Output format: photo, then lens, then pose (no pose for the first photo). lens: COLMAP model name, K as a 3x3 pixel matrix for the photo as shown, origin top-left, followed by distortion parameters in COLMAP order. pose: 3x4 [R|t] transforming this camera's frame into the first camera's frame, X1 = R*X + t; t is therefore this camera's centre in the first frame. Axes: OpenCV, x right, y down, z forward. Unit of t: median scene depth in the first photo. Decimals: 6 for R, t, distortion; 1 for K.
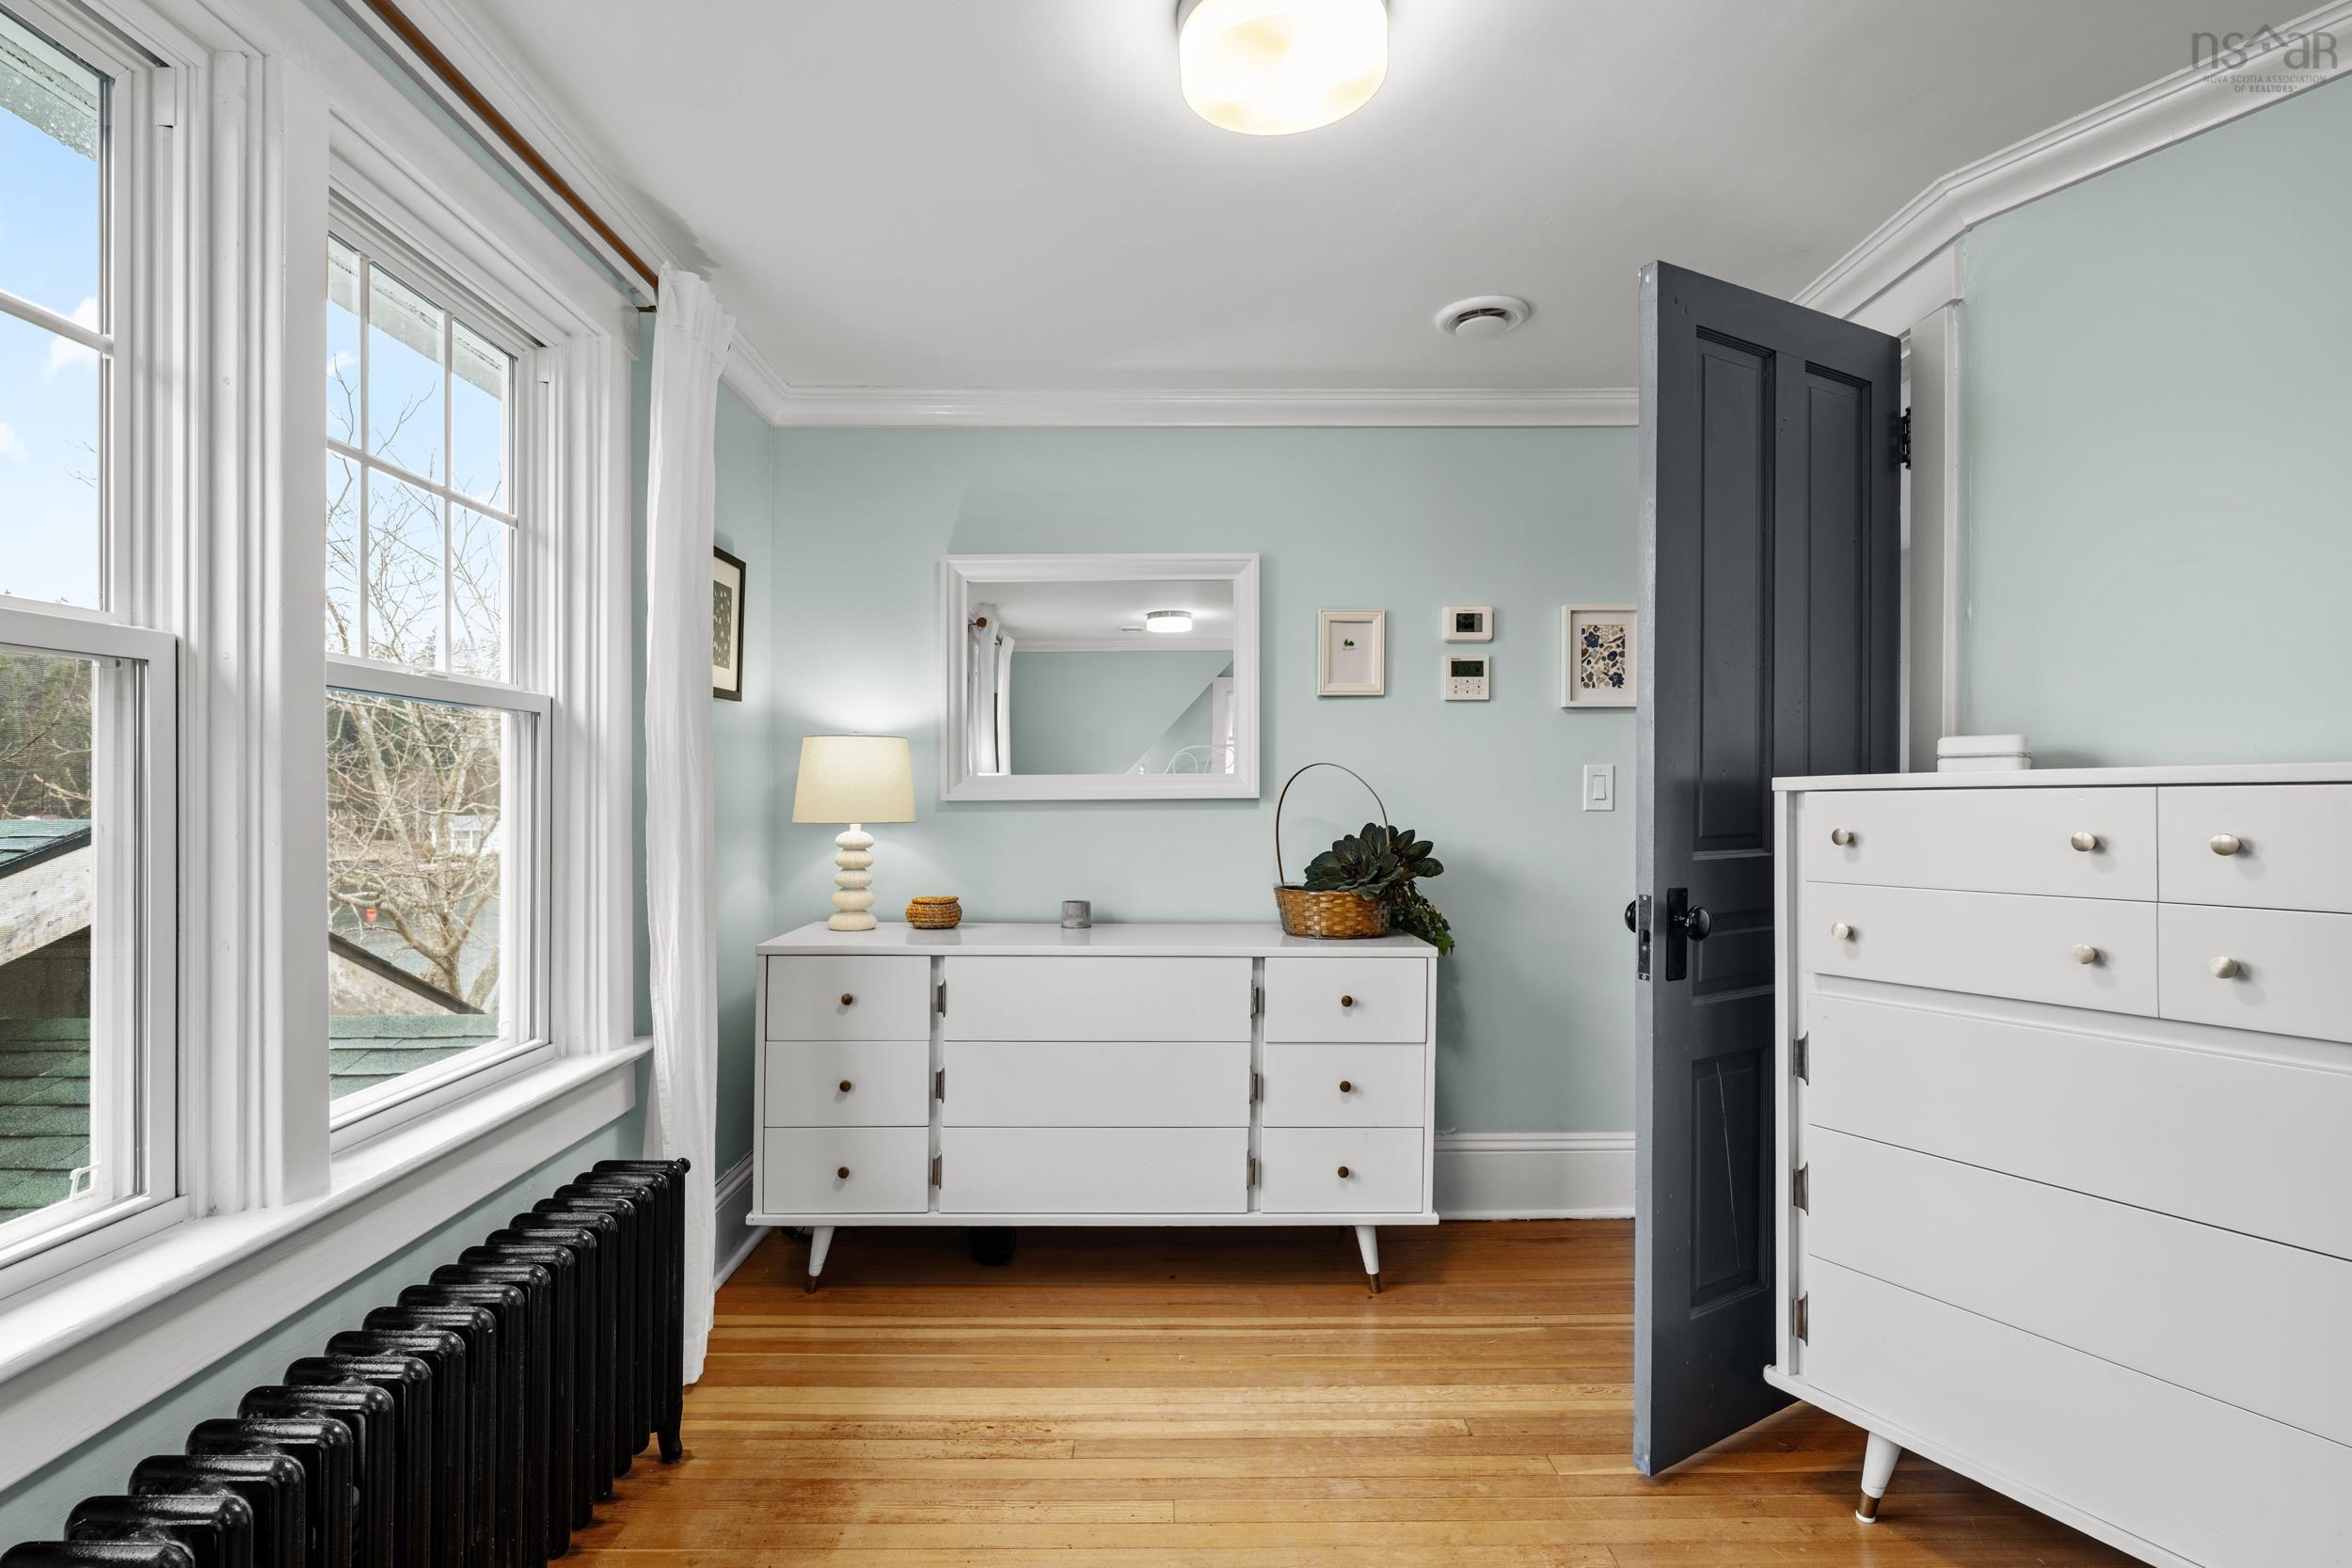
lens RADIAL K [[1159.0, 0, 1173.3], [0, 1159.0, 792.8], [0, 0, 1]] dist [0.000467, -0.000083]
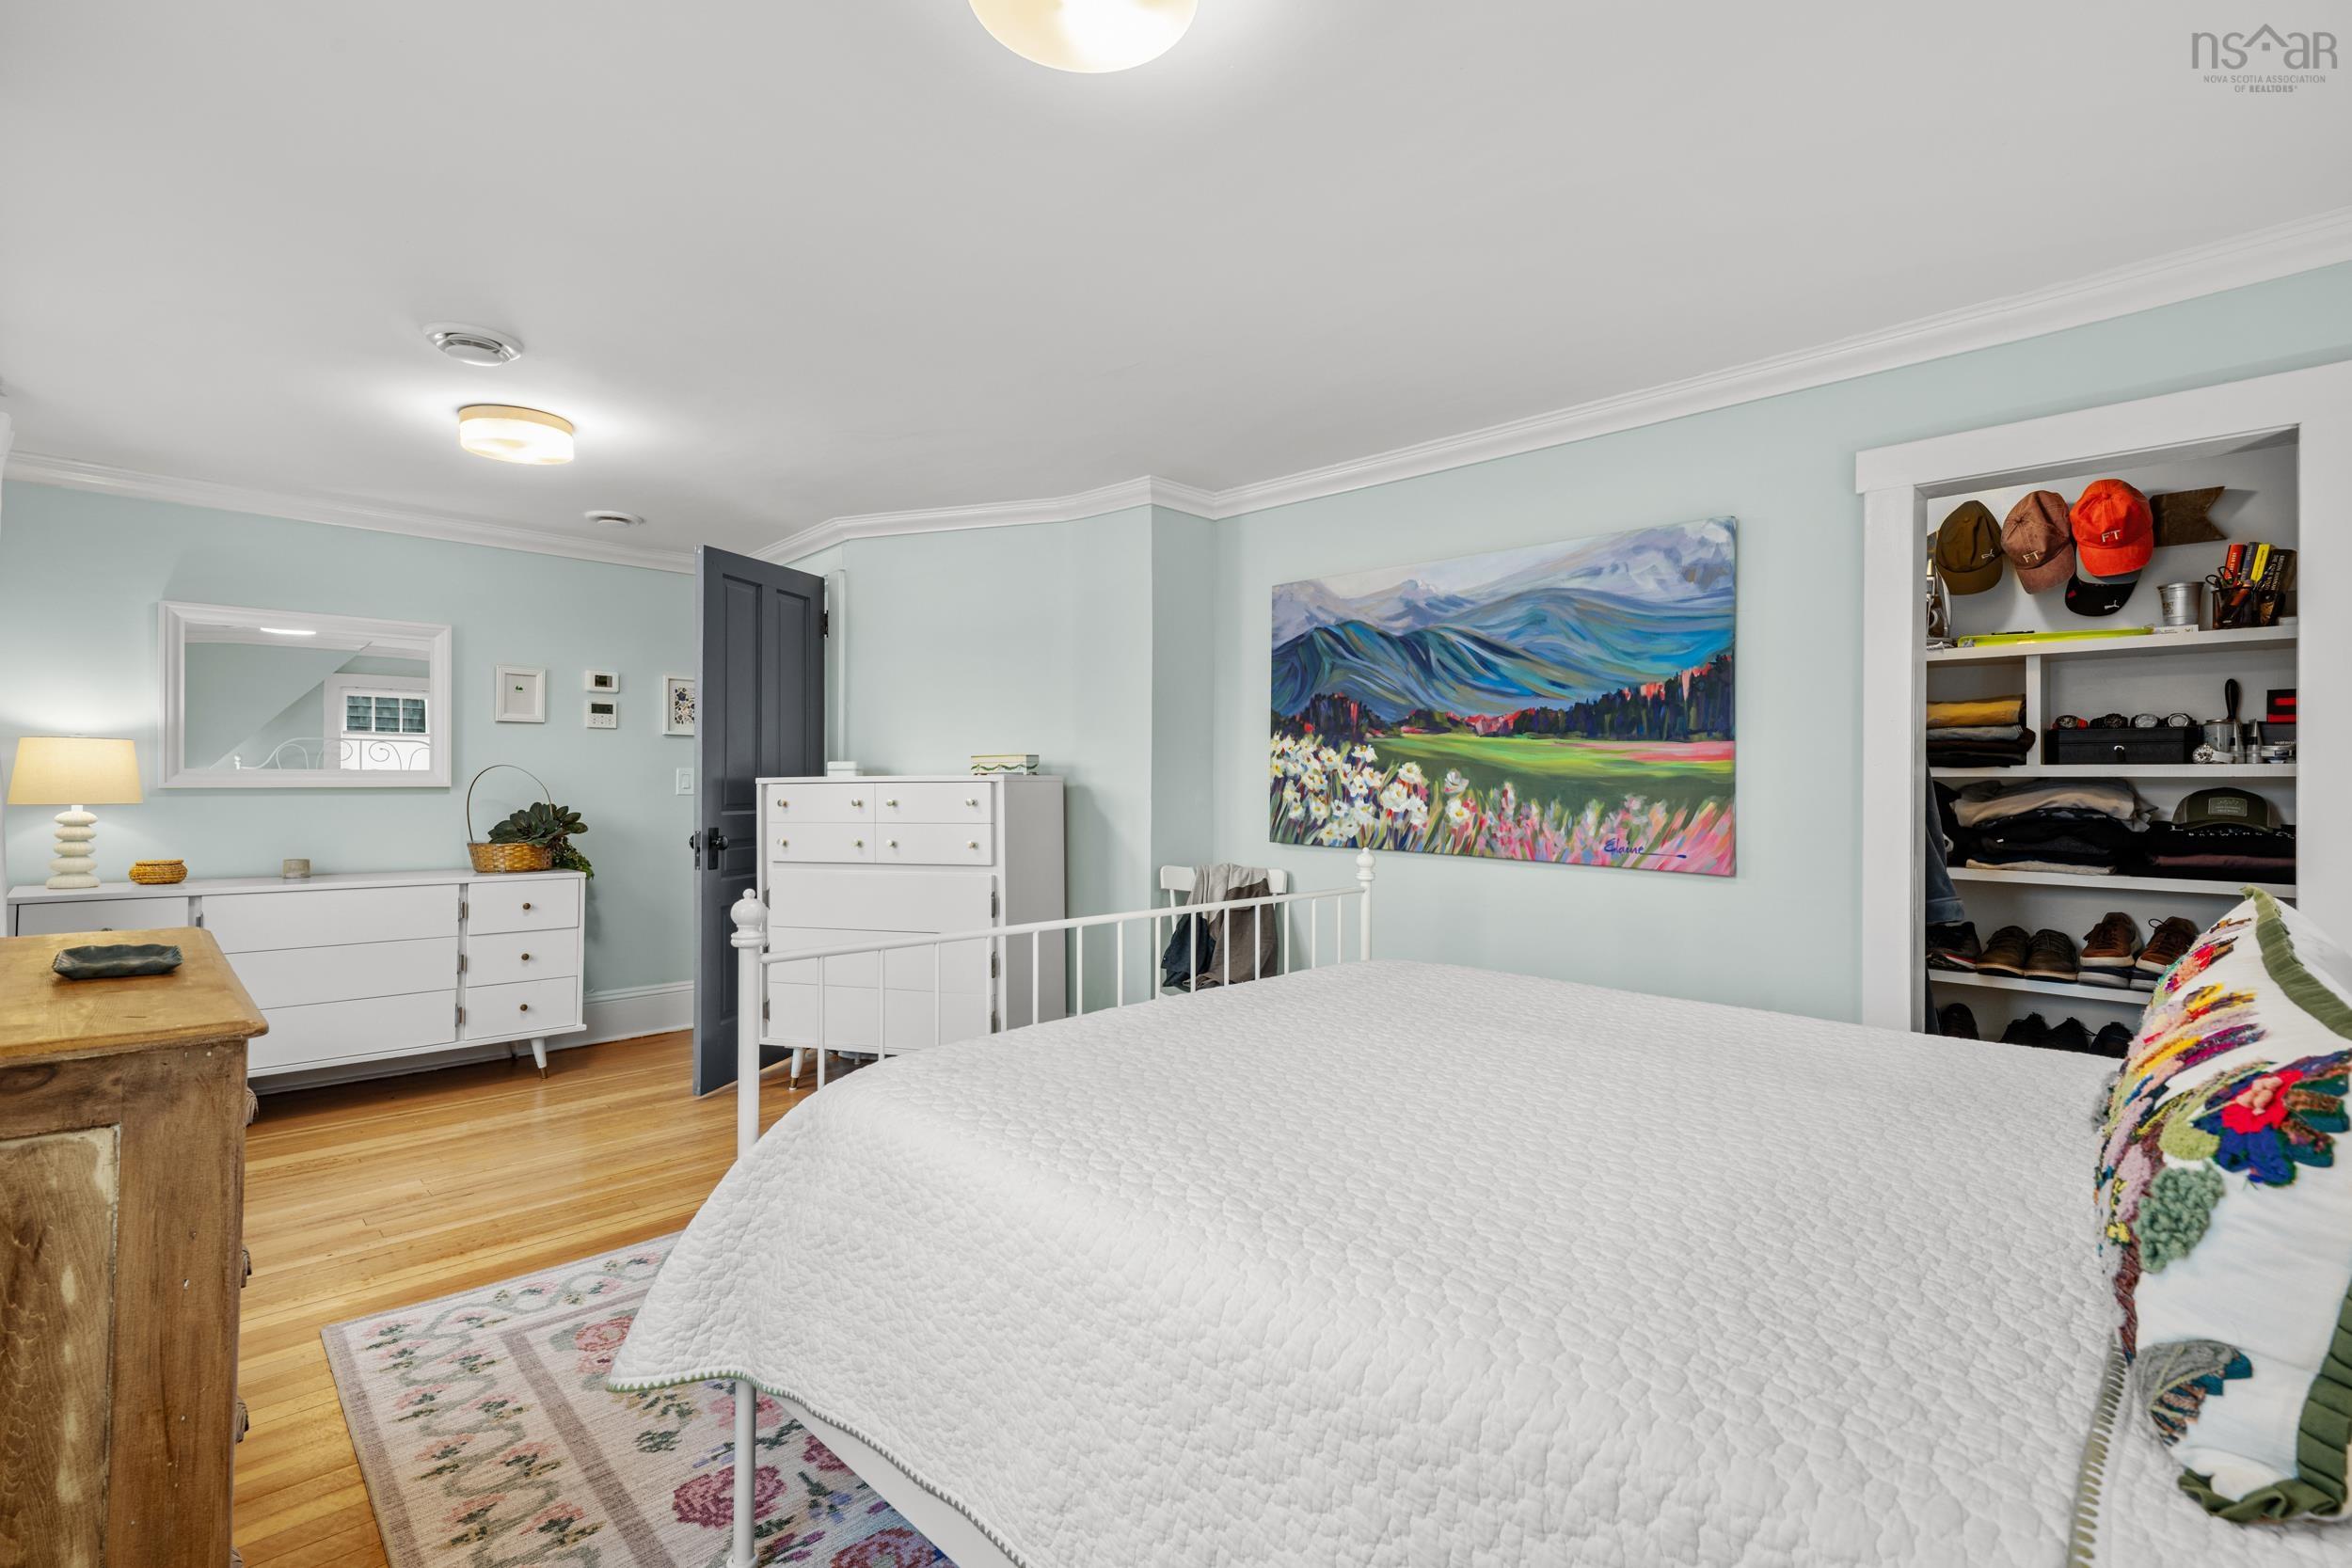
lens RADIAL K [[1039.0, 0, 1175.1], [0, 1039.0, 793.5], [0, 0, 1]] dist [-0.001530, -0.000244]
pose [[0.717783, -0.000139, 0.696267, -0.224391], [-0.004910, 0.999974, 0.005262, 0.001881], [-0.696250, -0.007196, 0.717763, -0.742435]]
